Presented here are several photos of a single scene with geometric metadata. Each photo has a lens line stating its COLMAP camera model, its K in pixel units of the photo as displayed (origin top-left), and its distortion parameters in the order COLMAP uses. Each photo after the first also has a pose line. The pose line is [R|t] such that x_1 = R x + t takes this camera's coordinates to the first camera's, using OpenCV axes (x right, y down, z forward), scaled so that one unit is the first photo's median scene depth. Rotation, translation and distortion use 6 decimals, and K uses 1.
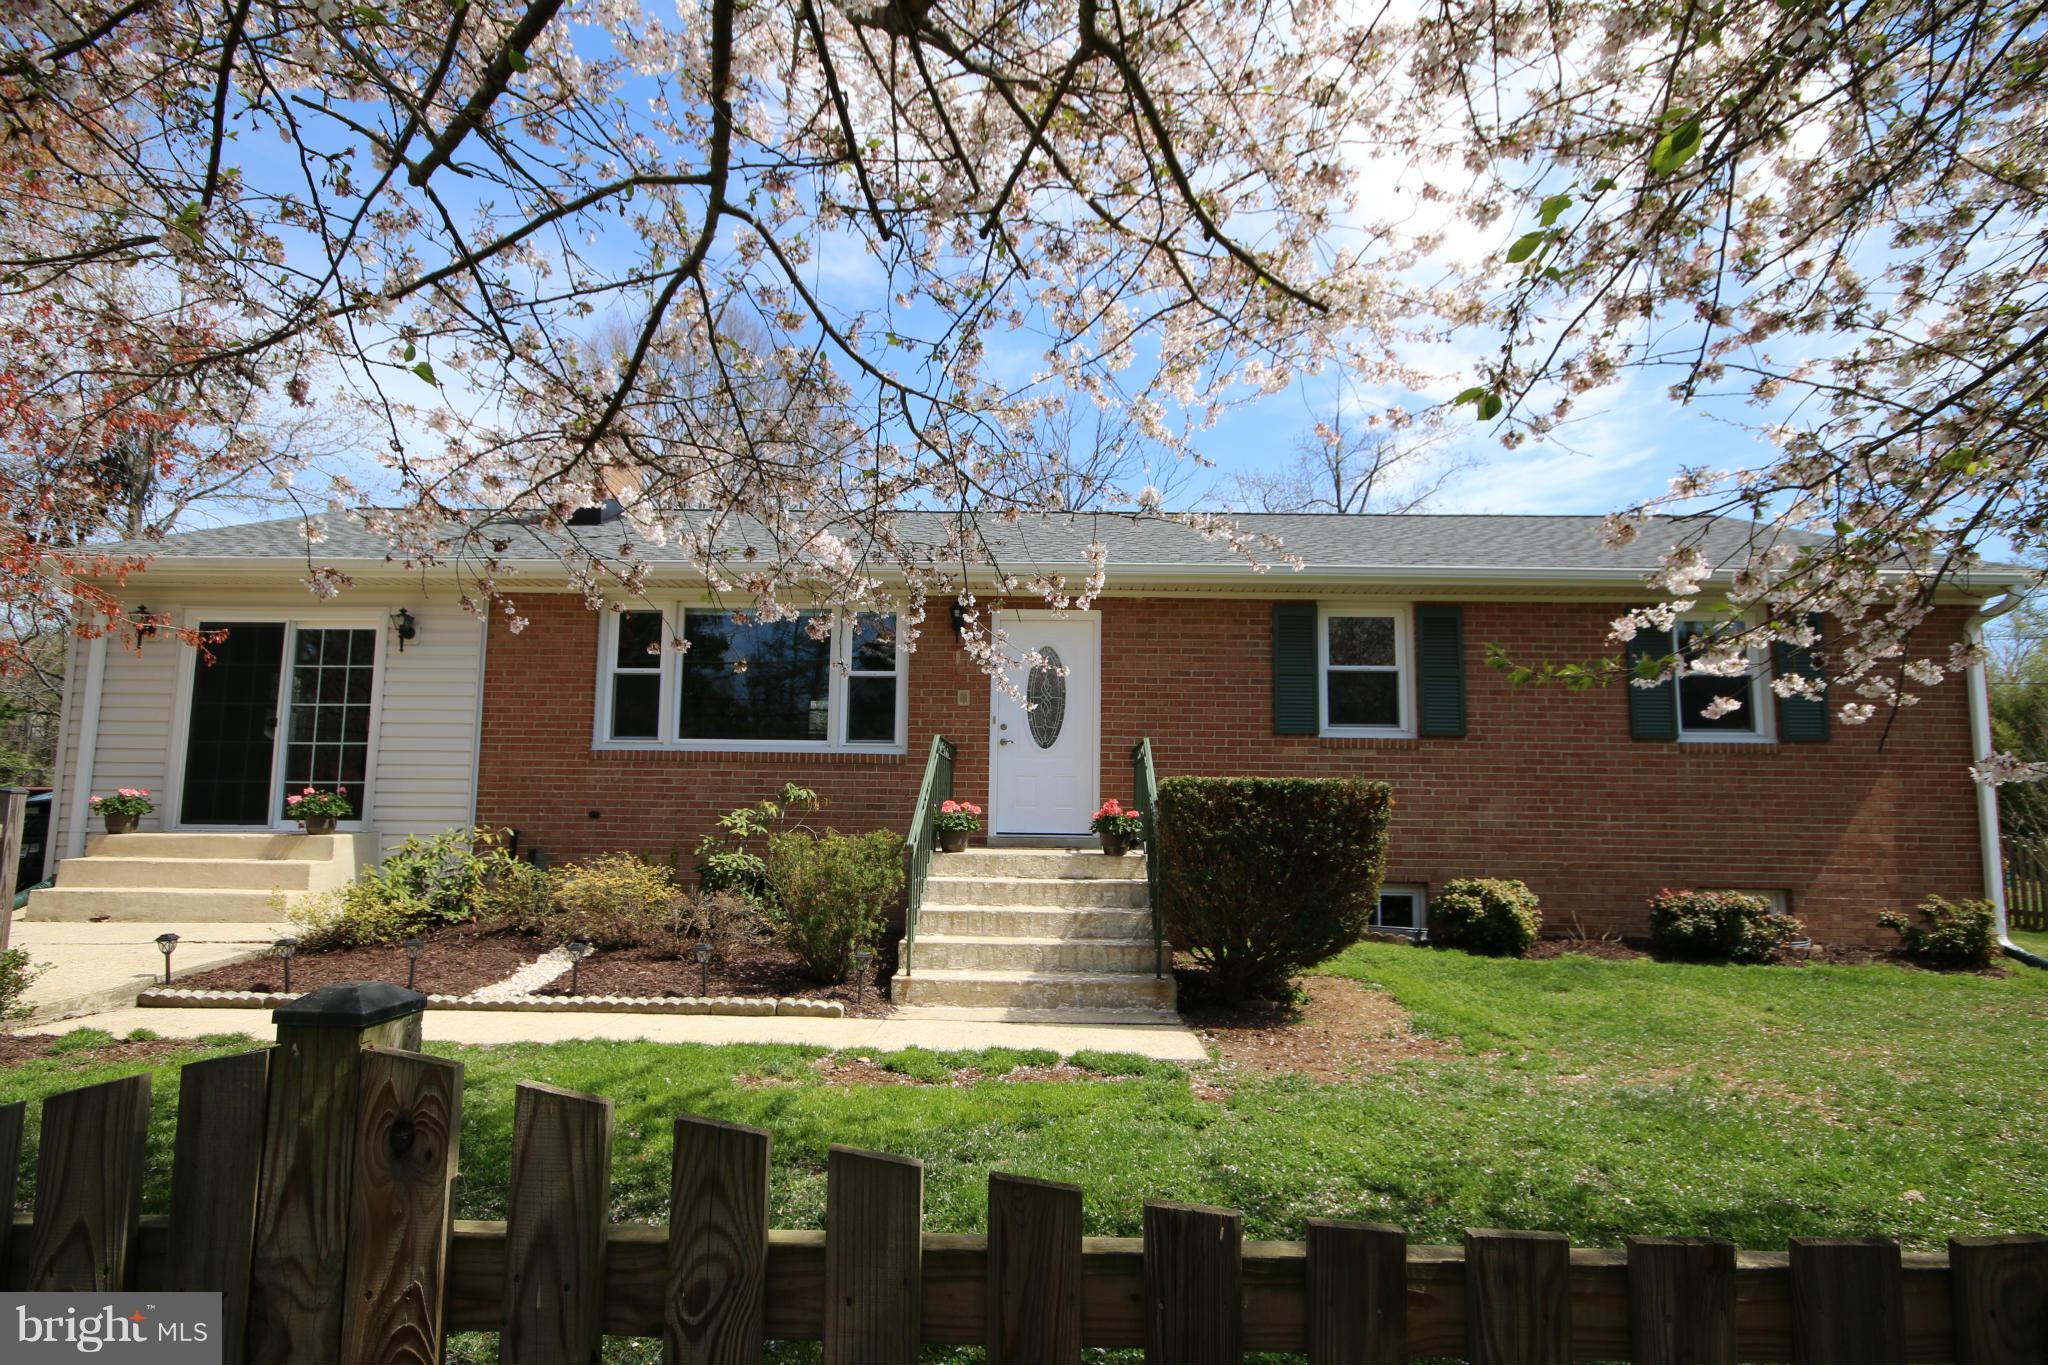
lens RADIAL K [[1034.2, 0, 1023.5], [0, 1034.2, 702.7], [0, 0, 1]] dist [0.006754, 0.001071]
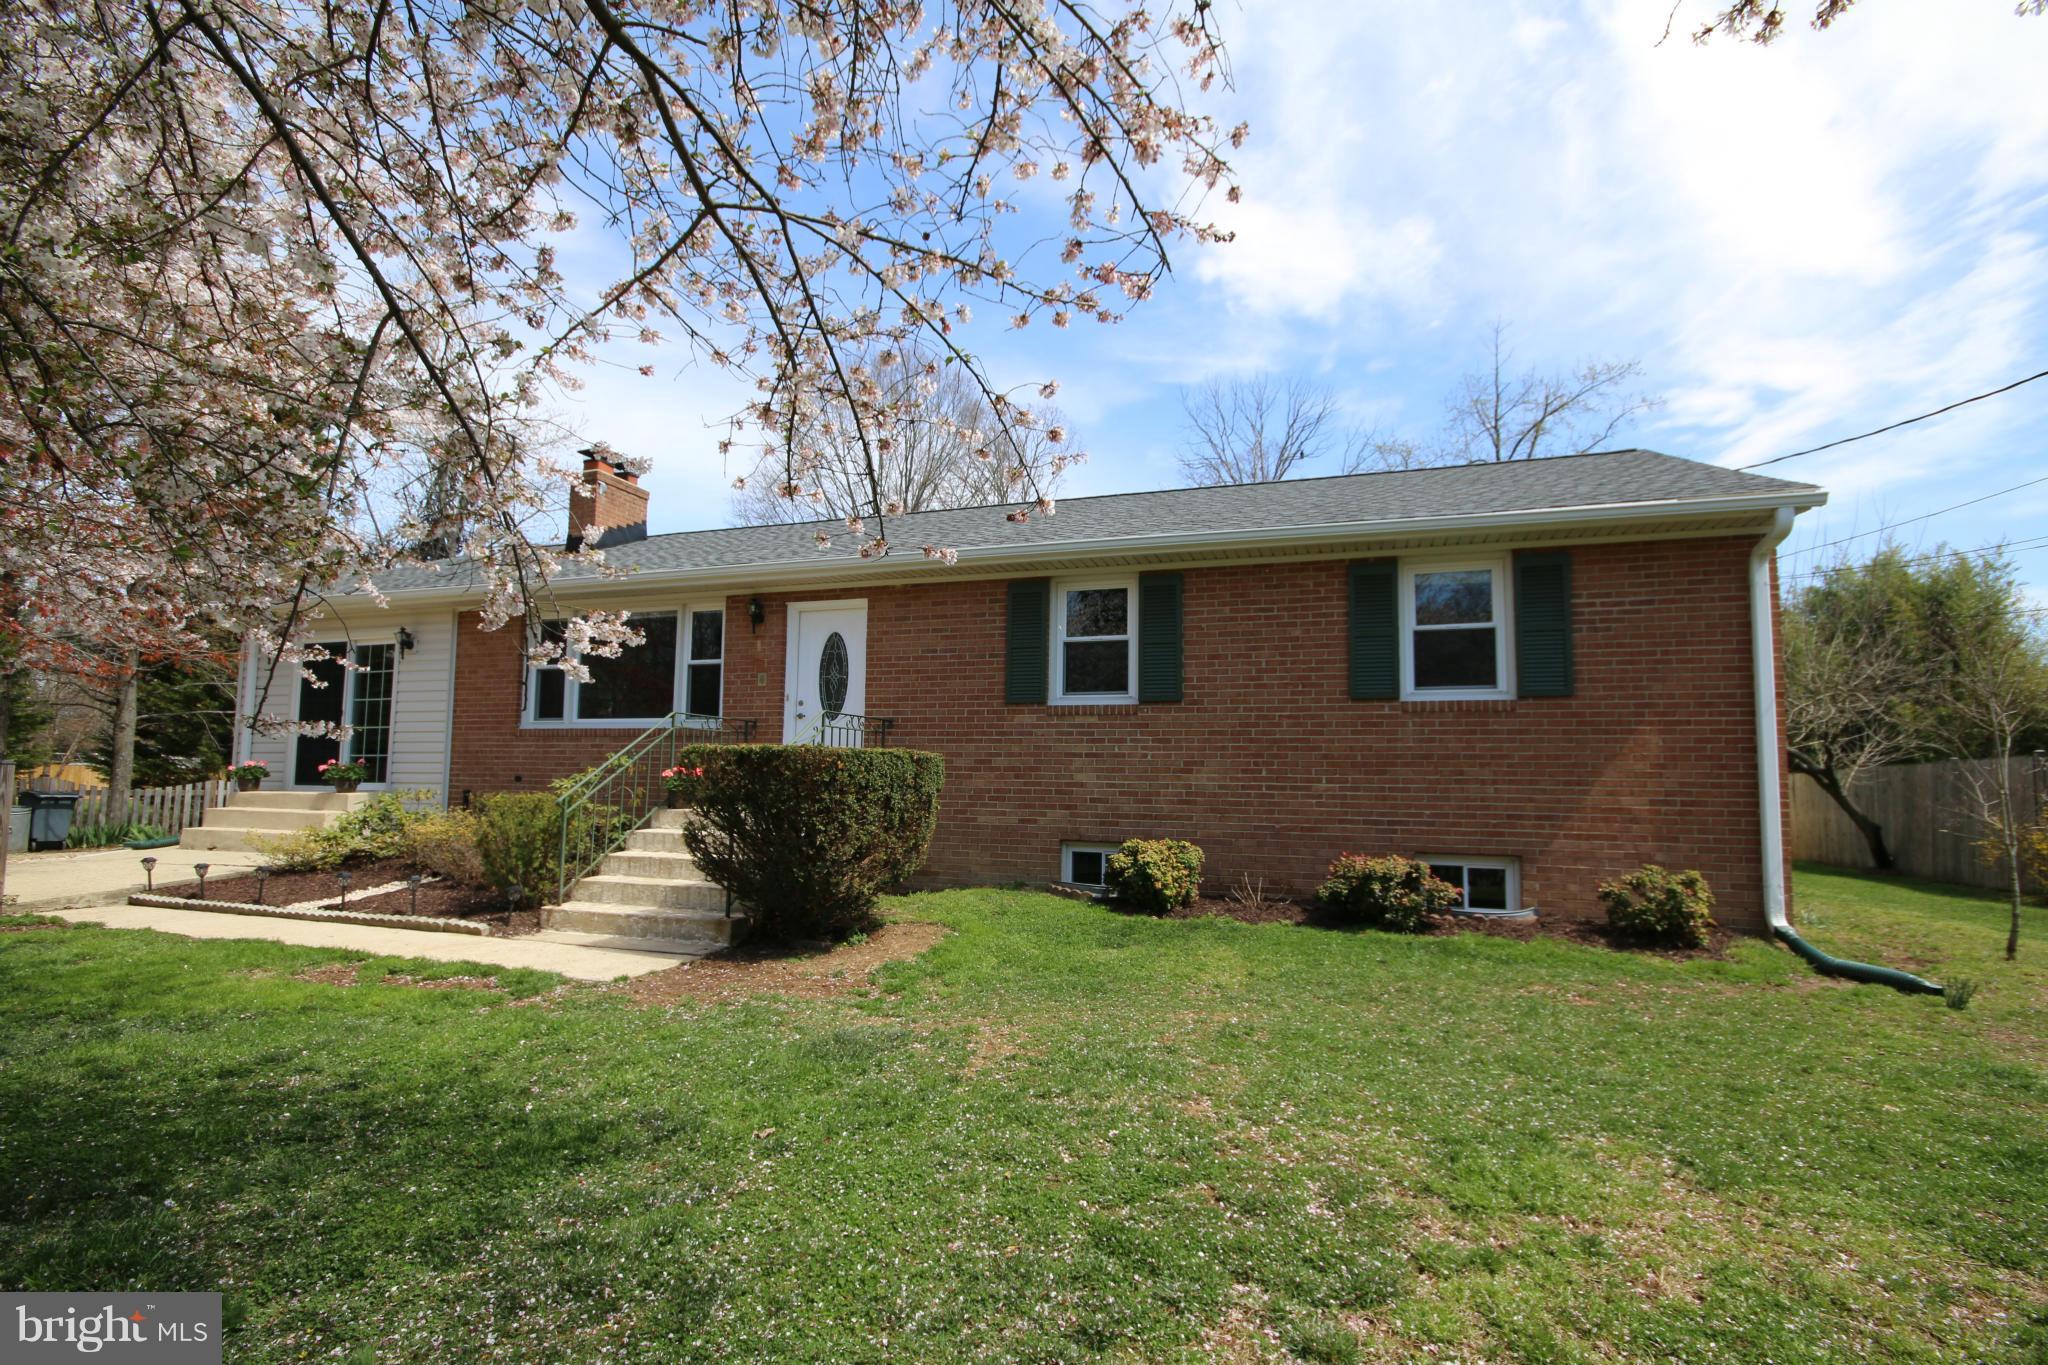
lens RADIAL K [[941.2, 0, 1027.9], [0, 941.2, 694.9], [0, 0, 1]] dist [0.001080, -0.005358]
pose [[0.953749, -0.028235, -0.299276, 0.559172], [0.033599, 0.999354, 0.012790, 0.009479], [0.298722, -0.022254, 0.954081, 0.067159]]
